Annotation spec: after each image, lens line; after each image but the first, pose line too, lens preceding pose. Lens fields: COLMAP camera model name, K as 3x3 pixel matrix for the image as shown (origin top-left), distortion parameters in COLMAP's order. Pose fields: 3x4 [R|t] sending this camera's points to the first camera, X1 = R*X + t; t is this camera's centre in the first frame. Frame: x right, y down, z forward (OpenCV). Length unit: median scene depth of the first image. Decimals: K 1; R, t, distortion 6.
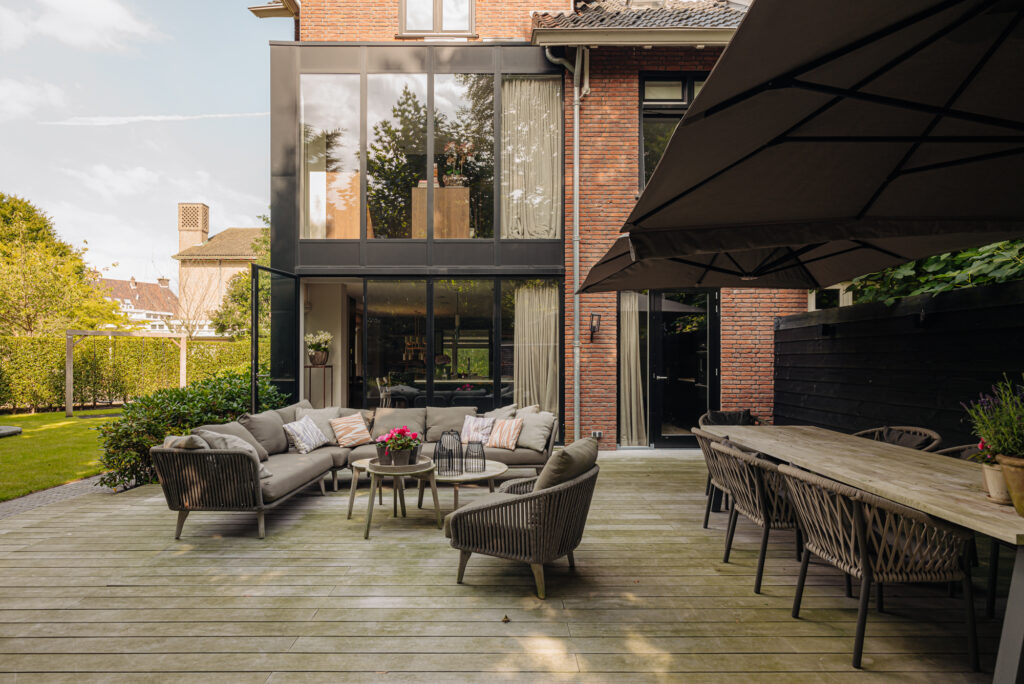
lens RADIAL K [[549.9, 0, 513.9], [0, 549.9, 353.7], [0, 0, 1]] dist [0.002405, 0.000168]
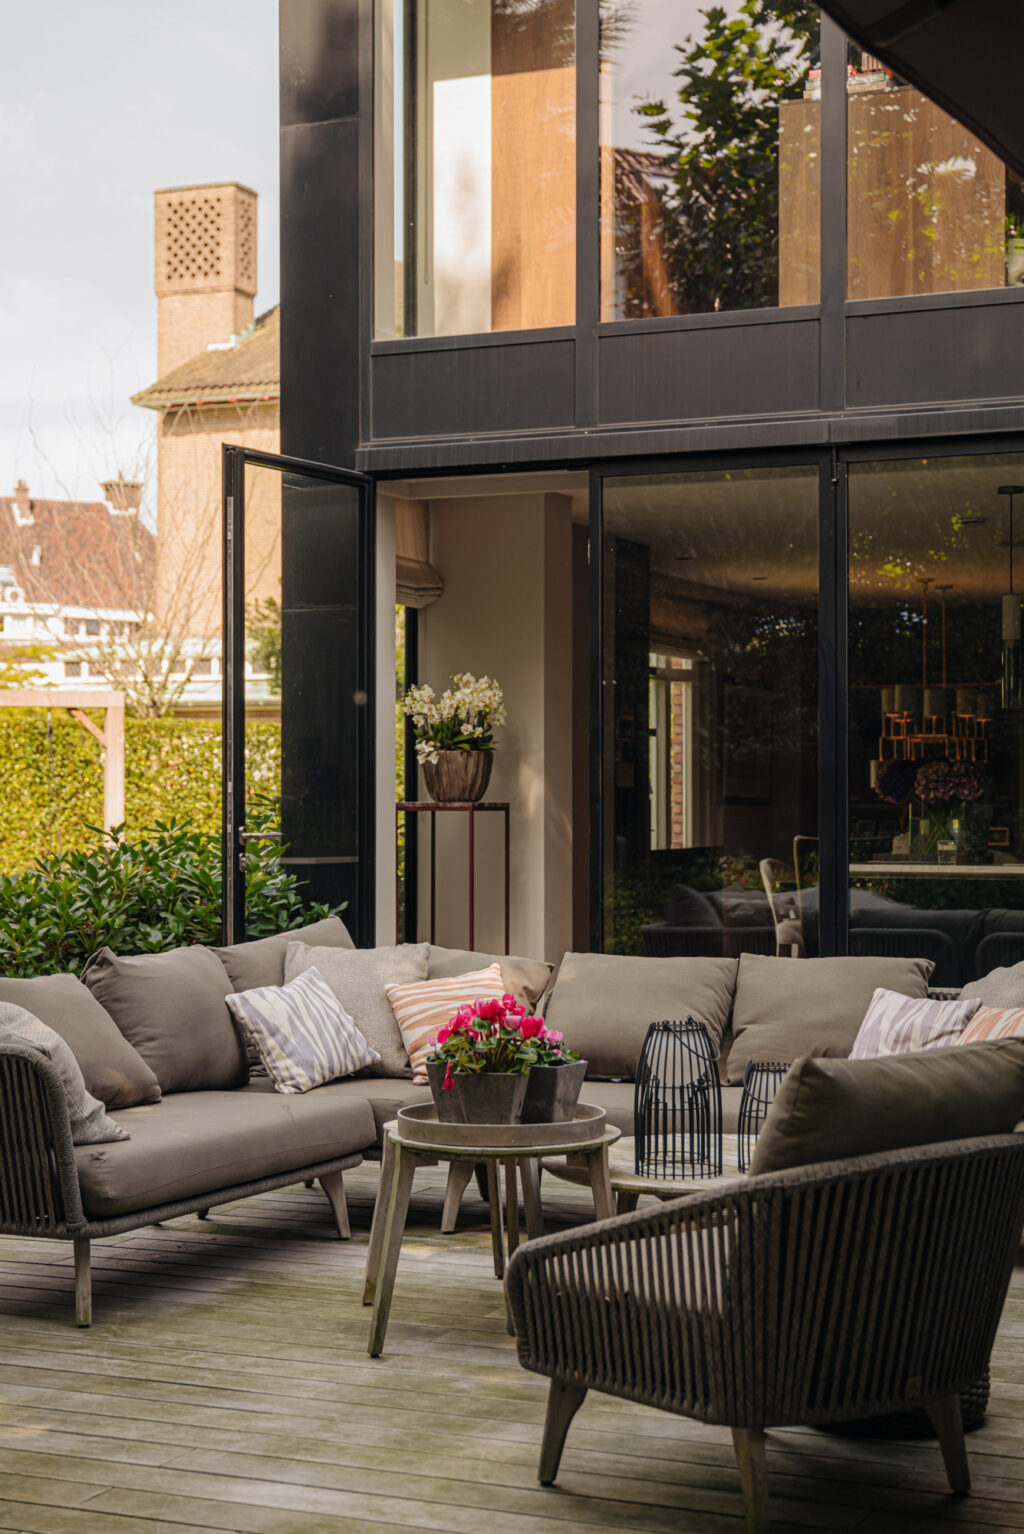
lens RADIAL K [[2505.0, 0, 512.0], [0, 2505.0, 767.0], [0, 0, 1]] dist [0.029283, 0.021525]
pose [[0.914175, -0.005337, -0.405284, 0.182487], [0.005476, 0.999985, -0.000816, 0.005477], [0.405282, -0.001473, 0.914190, -0.119248]]
